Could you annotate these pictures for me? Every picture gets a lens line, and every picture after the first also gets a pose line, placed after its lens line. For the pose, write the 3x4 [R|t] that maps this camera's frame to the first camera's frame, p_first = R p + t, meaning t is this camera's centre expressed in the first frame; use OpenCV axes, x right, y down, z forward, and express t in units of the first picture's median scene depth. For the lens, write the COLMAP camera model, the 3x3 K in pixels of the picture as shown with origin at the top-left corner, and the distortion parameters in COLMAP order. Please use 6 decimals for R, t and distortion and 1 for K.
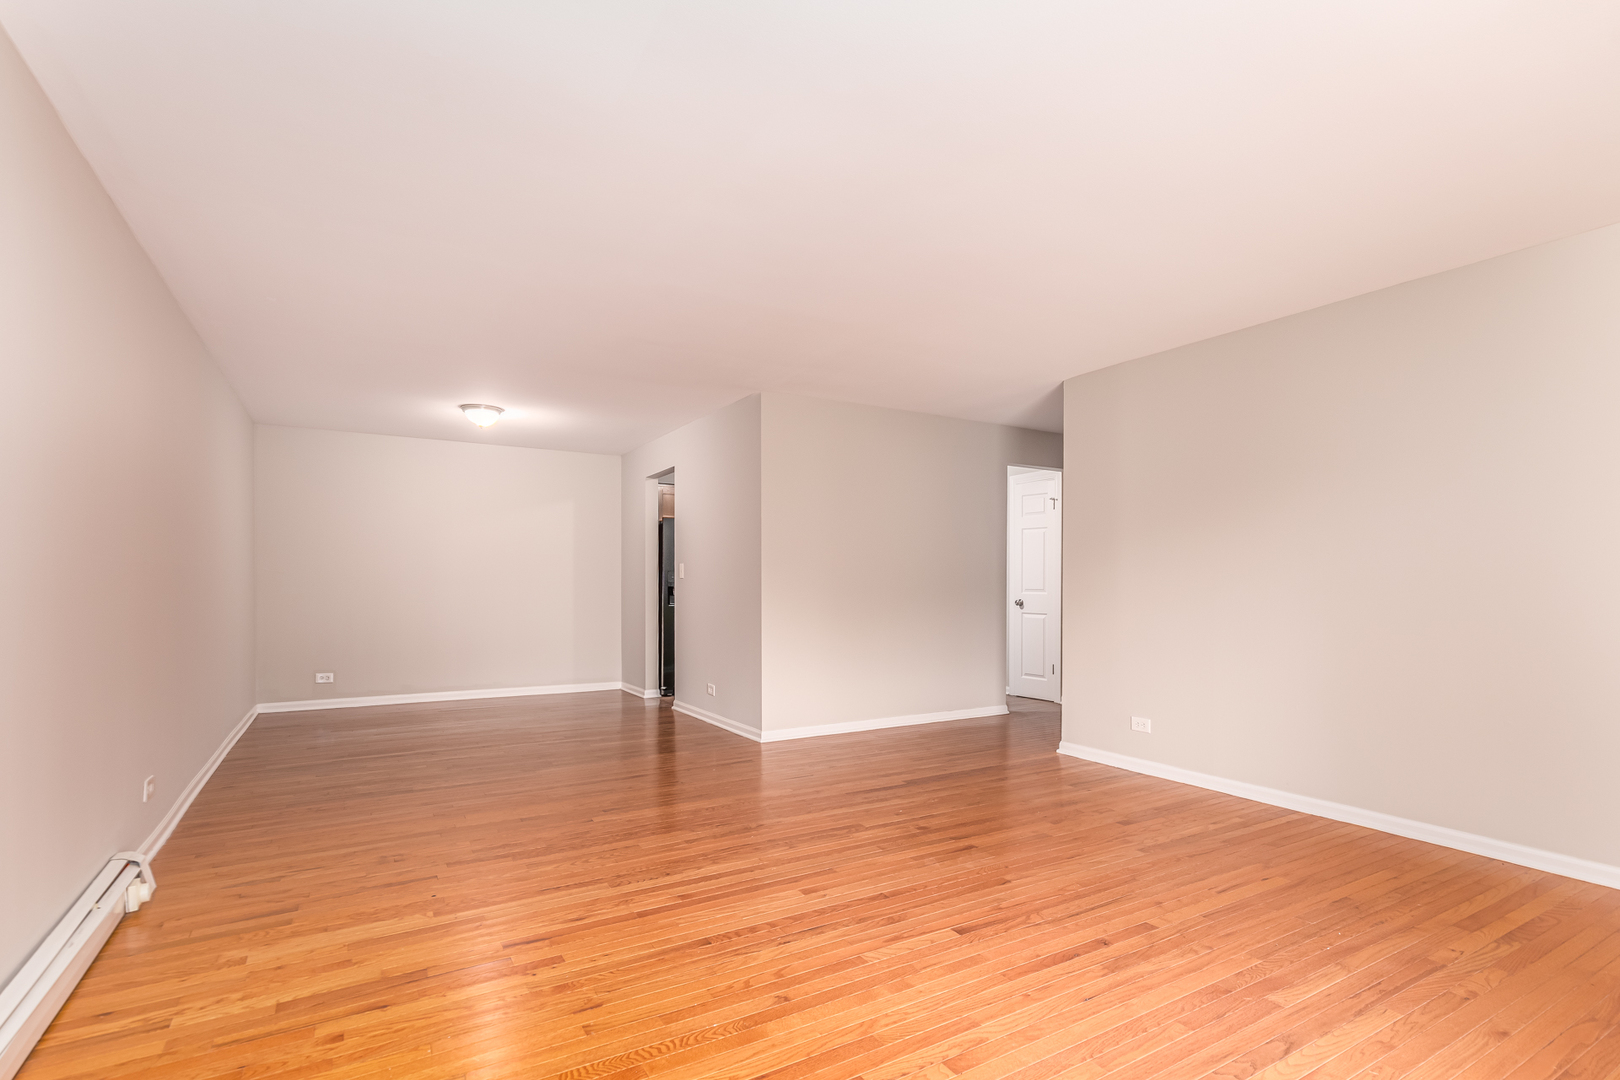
lens RADIAL K [[785.7, 0, 814.6], [0, 785.7, 579.2], [0, 0, 1]] dist [0.005311, -0.000801]
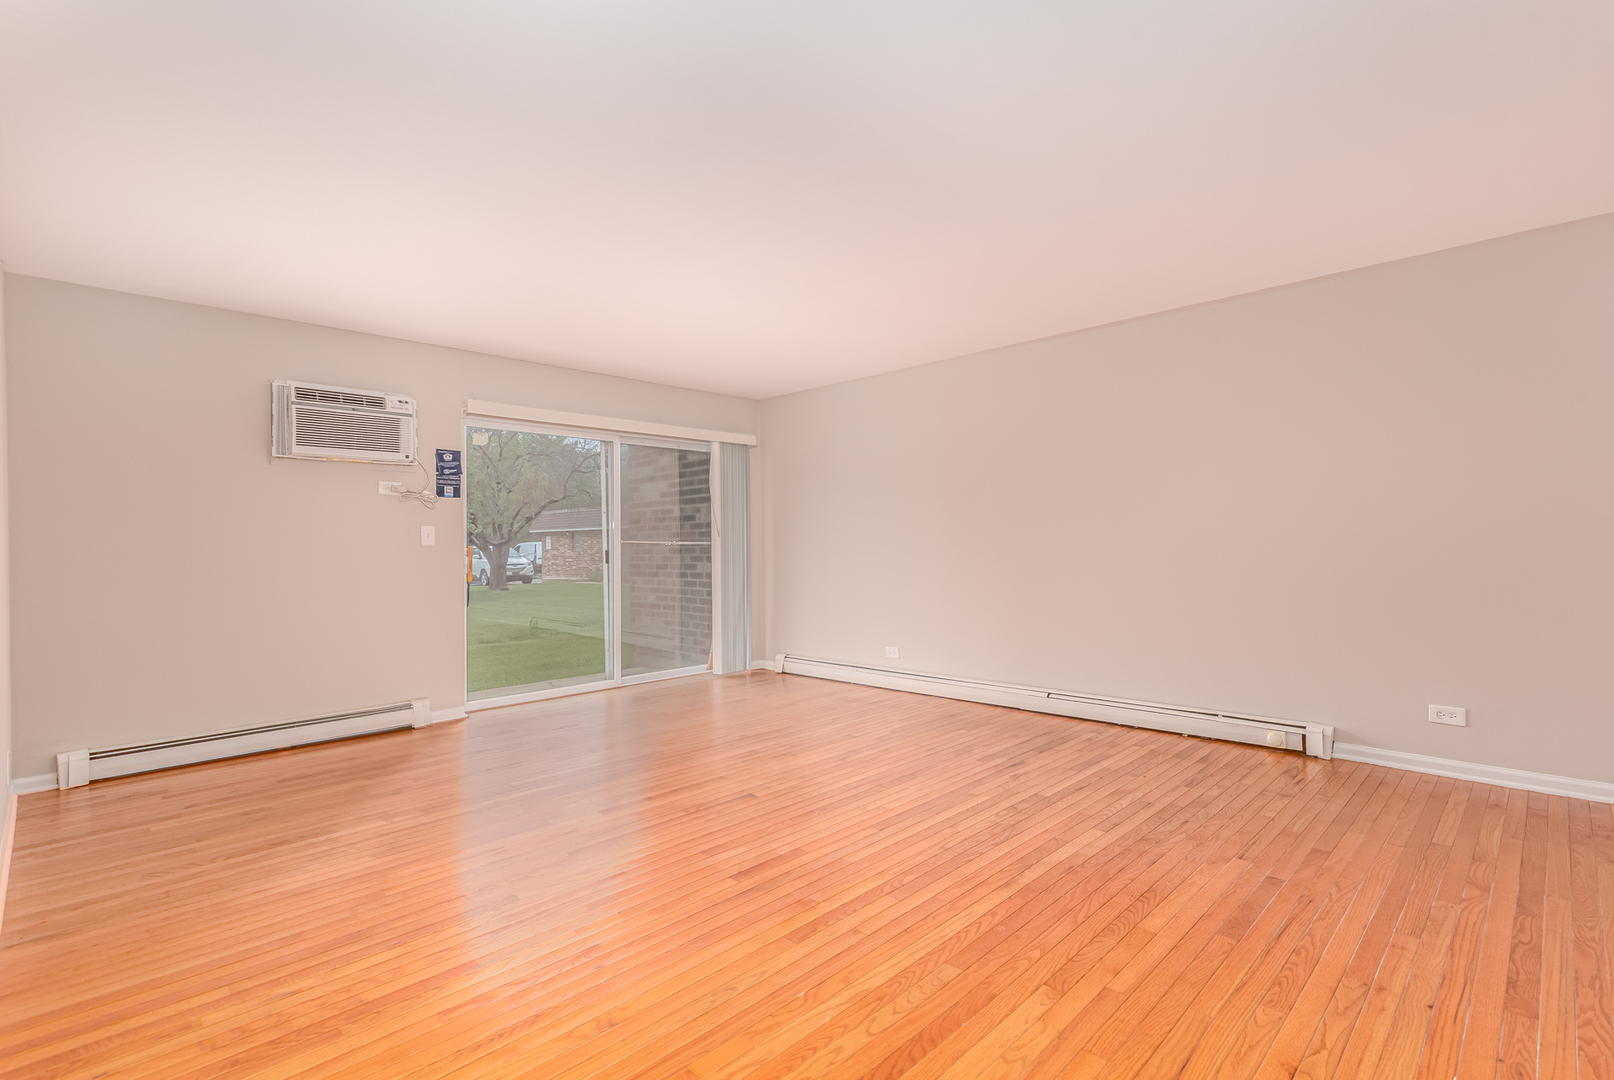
lens RADIAL K [[746.7, 0, 802.8], [0, 746.7, 544.3], [0, 0, 1]] dist [0.004257, -0.000584]
pose [[-0.968312, 0.011121, -0.249495, 0.317343], [0.010699, 0.999938, 0.003047, 0.003107], [0.249514, 0.000281, -0.968371, 1.737130]]
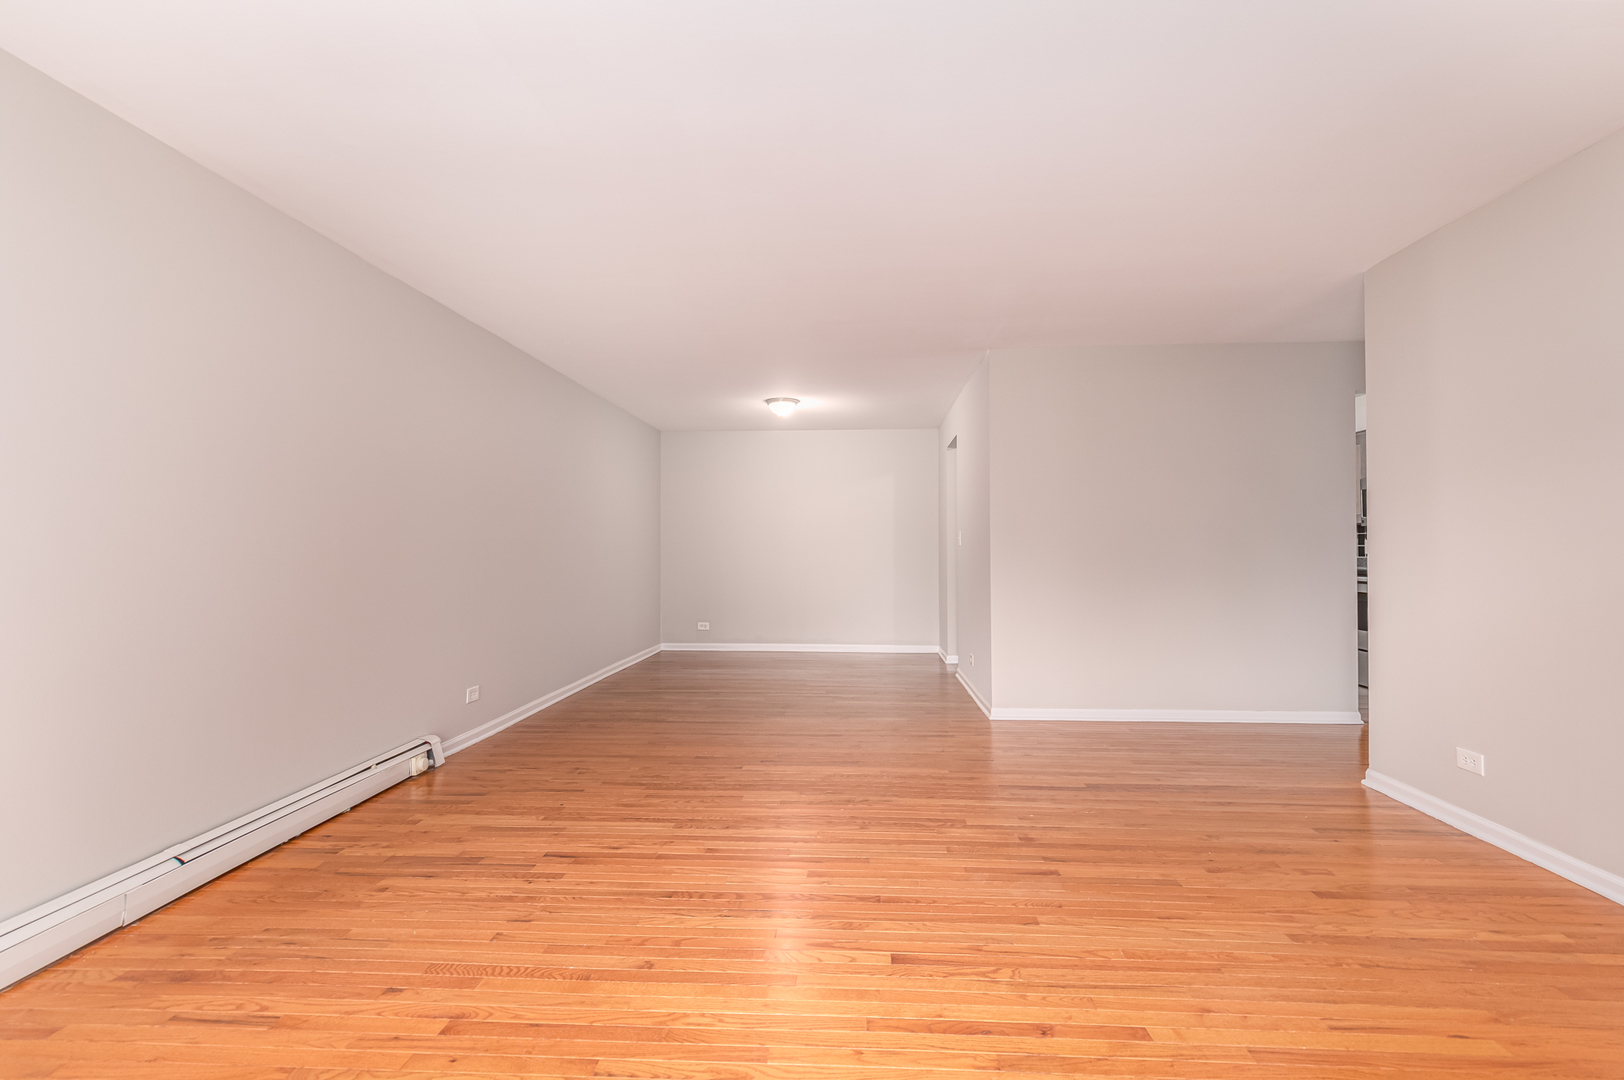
lens RADIAL K [[751.3, 0, 807.7], [0, 751.3, 544.3], [0, 0, 1]] dist [0.004257, -0.000584]
pose [[0.822720, -0.007247, -0.568401, 0.435963], [0.006033, 0.999974, -0.004017, -0.003095], [0.568415, -0.000124, 0.822742, 0.202443]]
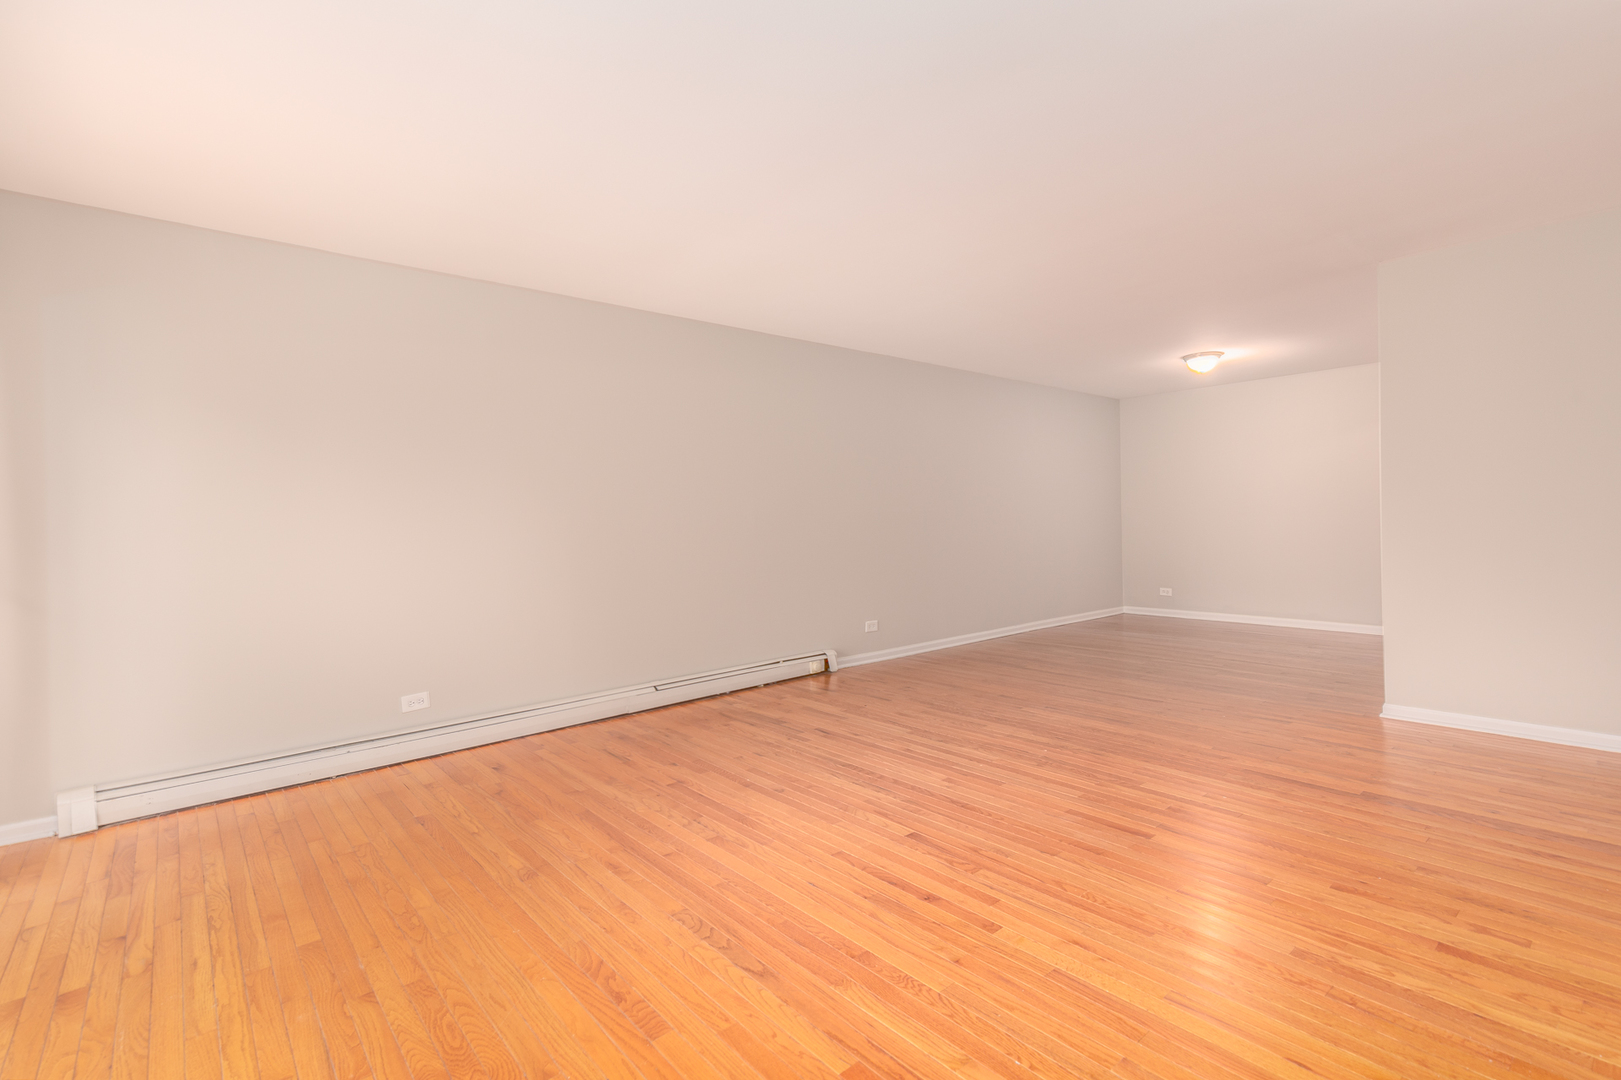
lens RADIAL K [[730.8, 0, 817.7], [0, 730.8, 534.3], [0, 0, 1]] dist [-0.000097, -0.000676]
pose [[0.174875, 0.012242, -0.984515, 0.889952], [0.025210, 0.999539, 0.016907, 0.000033], [0.984268, -0.027776, 0.174486, 0.529778]]
